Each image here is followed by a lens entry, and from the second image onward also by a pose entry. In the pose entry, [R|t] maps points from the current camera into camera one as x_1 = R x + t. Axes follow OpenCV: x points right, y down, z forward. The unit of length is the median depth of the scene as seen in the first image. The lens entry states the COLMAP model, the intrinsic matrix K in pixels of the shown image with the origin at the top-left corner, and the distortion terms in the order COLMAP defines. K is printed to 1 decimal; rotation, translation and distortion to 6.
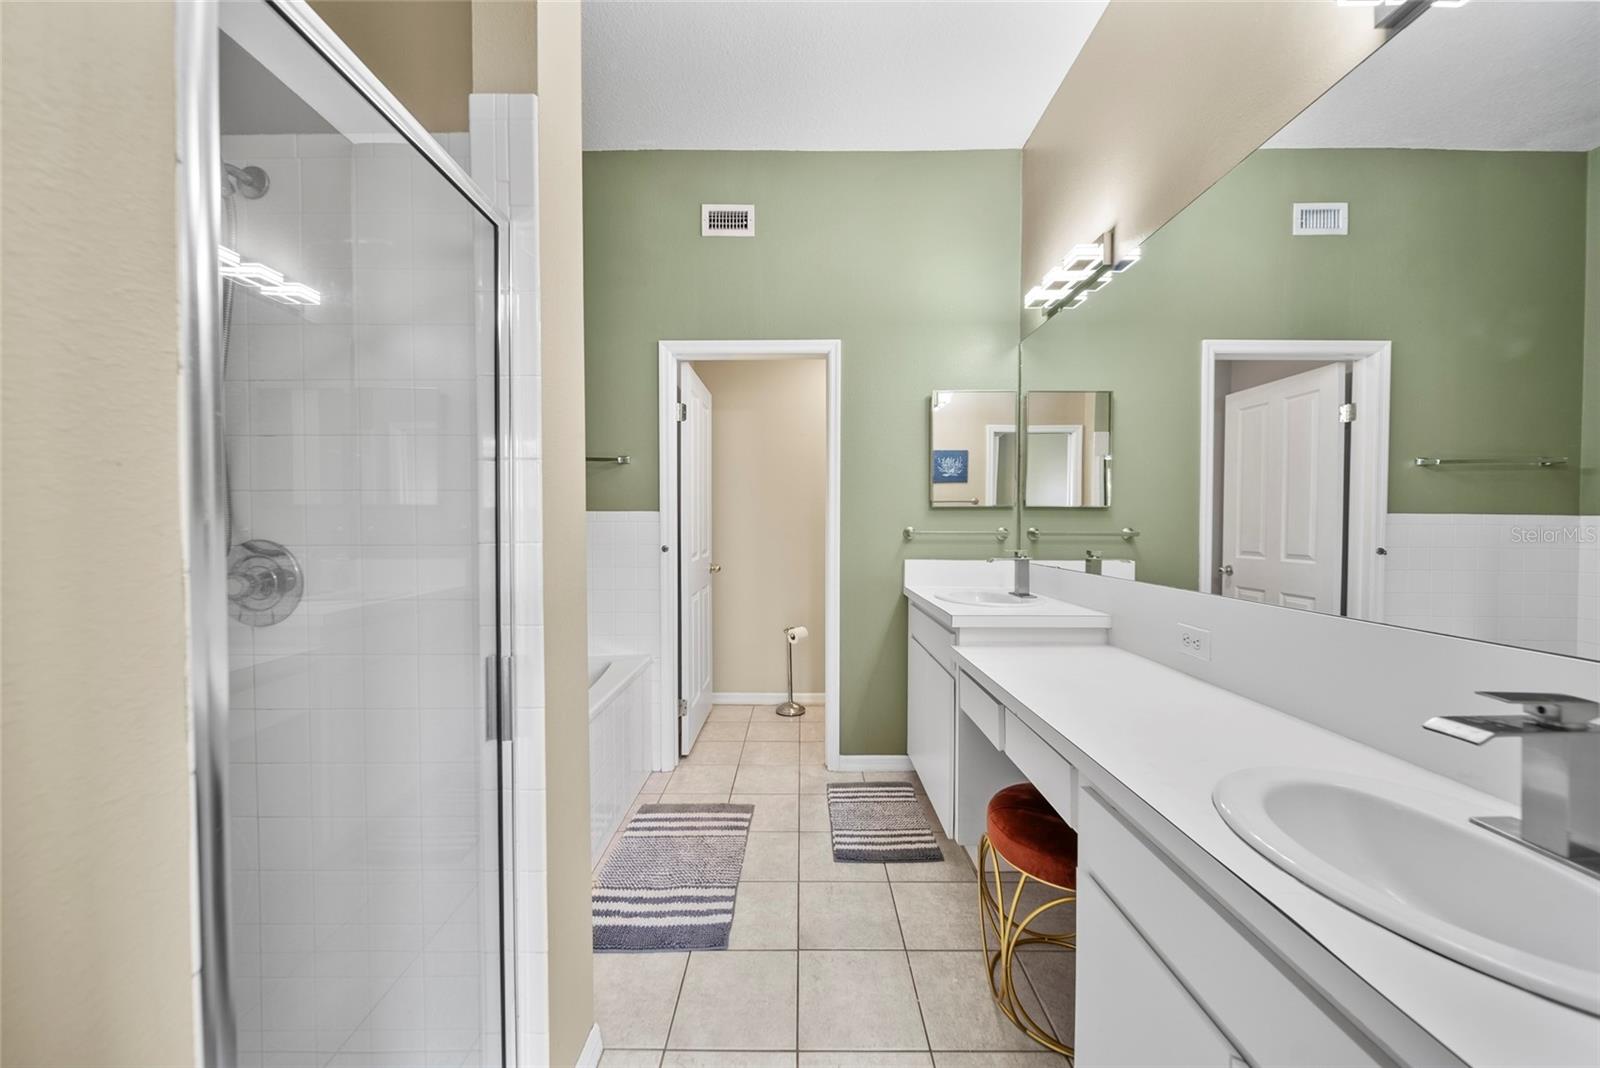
lens RADIAL K [[566.5, 0, 796.3], [0, 566.5, 530.3], [0, 0, 1]] dist [-0.001660, -0.000185]
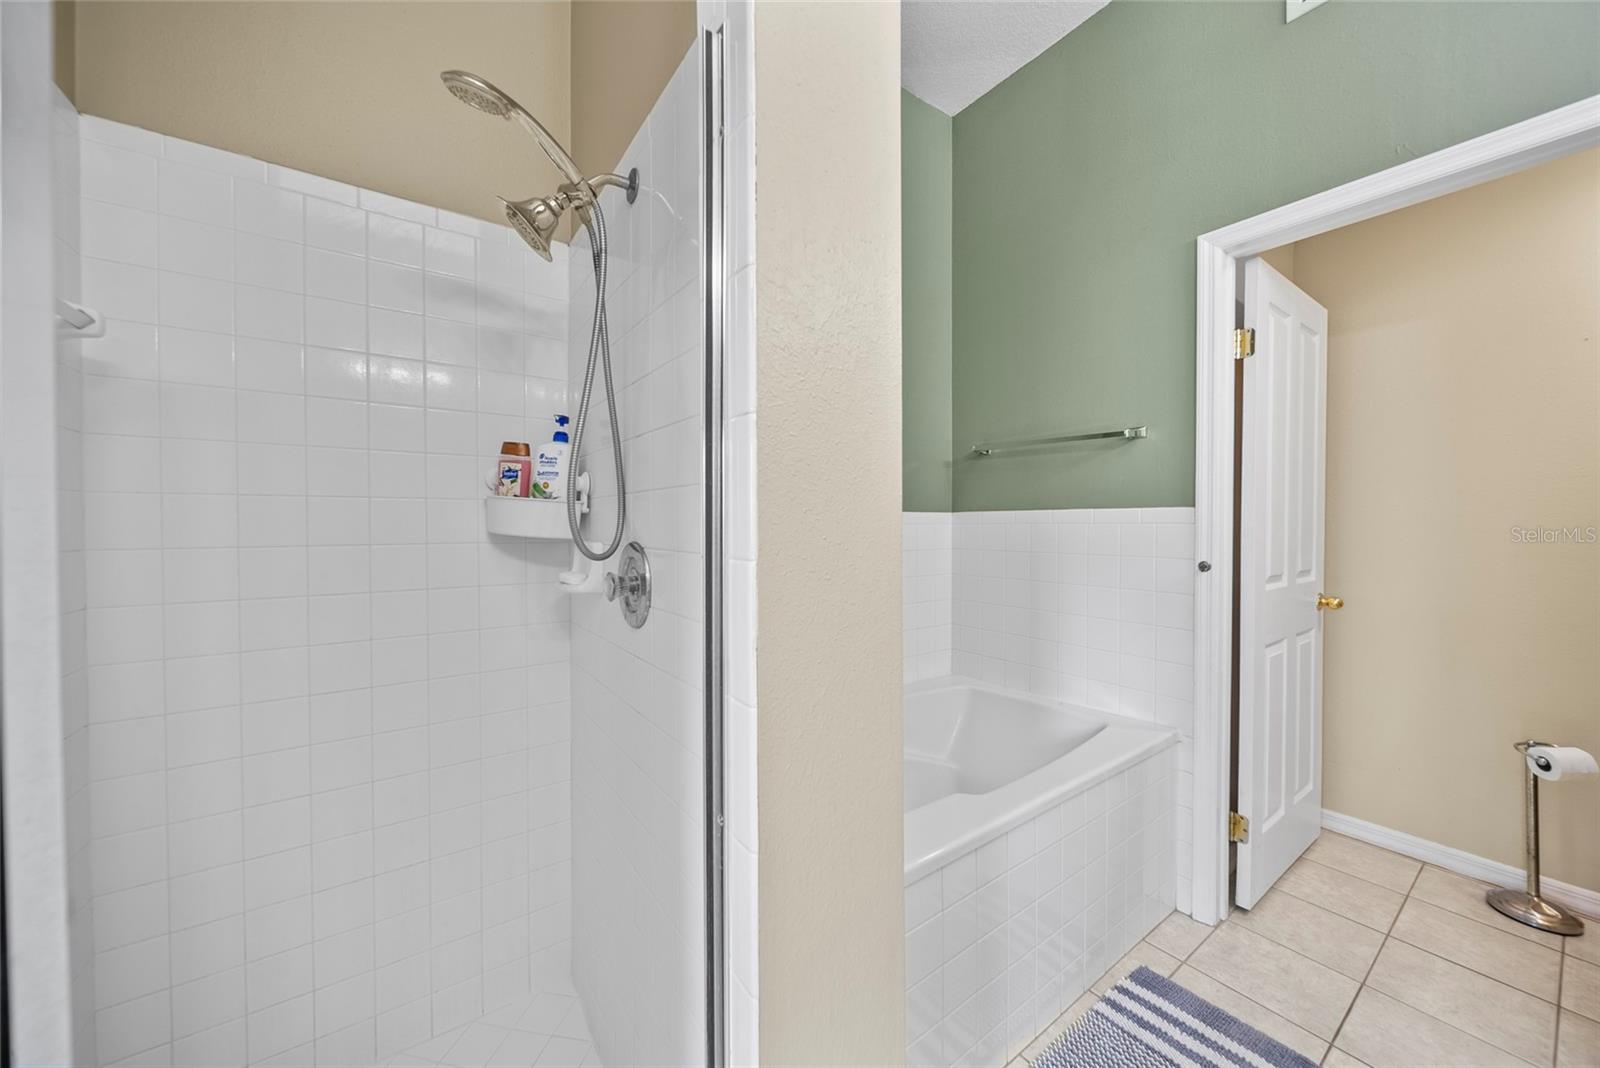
lens RADIAL K [[566.5, 0, 796.3], [0, 566.5, 530.3], [0, 0, 1]] dist [-0.001660, -0.000185]
pose [[0.585539, 0.012562, -0.810547, 0.009901], [-0.014734, 0.999880, 0.004852, -0.003776], [0.810510, 0.009102, 0.585654, 0.254326]]
